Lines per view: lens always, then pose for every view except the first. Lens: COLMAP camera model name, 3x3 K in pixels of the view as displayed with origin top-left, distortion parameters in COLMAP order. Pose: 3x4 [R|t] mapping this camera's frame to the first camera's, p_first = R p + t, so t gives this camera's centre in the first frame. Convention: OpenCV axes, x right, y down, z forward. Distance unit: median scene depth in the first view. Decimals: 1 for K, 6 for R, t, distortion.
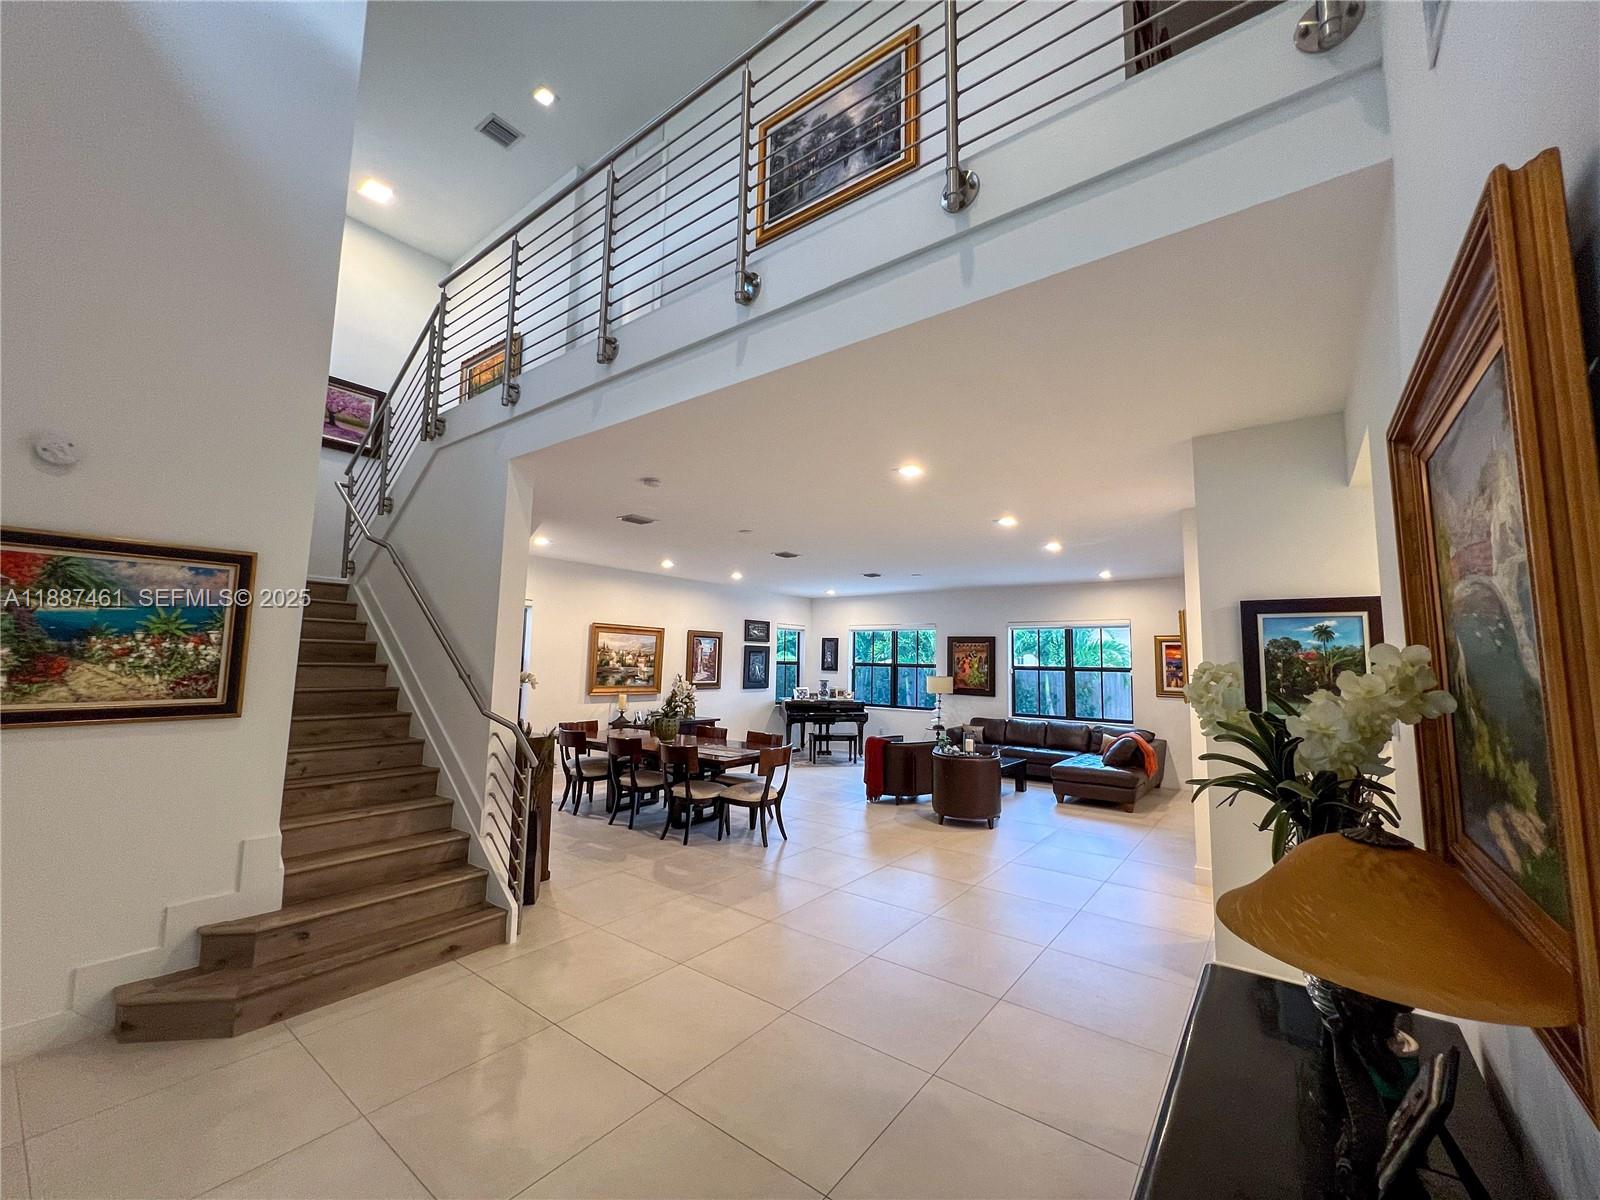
lens RADIAL K [[641.6, 0, 804.0], [0, 641.6, 599.3], [0, 0, 1]] dist [0.000862, 0.000221]
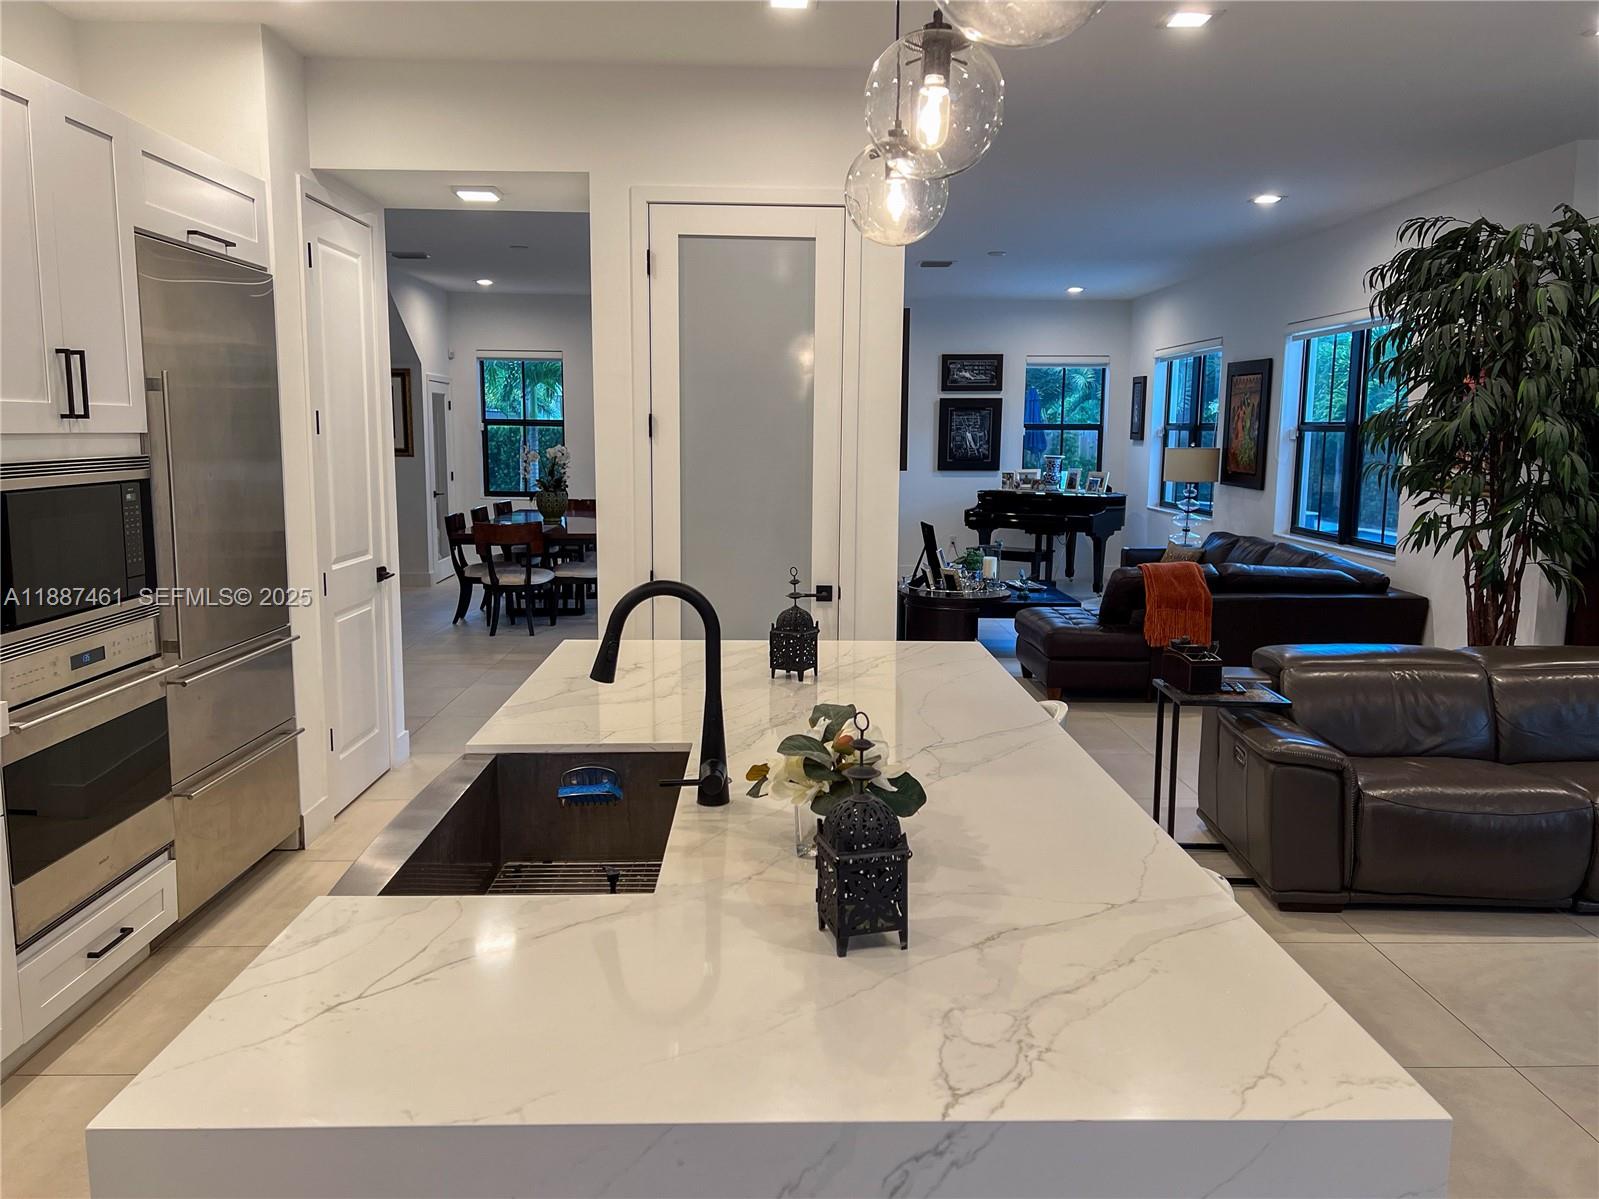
lens RADIAL K [[1198.4, 0, 799.5], [0, 1198.4, 599.5], [0, 0, 1]] dist [0.025268, -0.002175]
pose [[0.623655, 0.093122, -0.776133, 0.711092], [0.085579, 0.978777, 0.186202, 0.035310], [0.777001, -0.182546, 0.602451, 0.184637]]
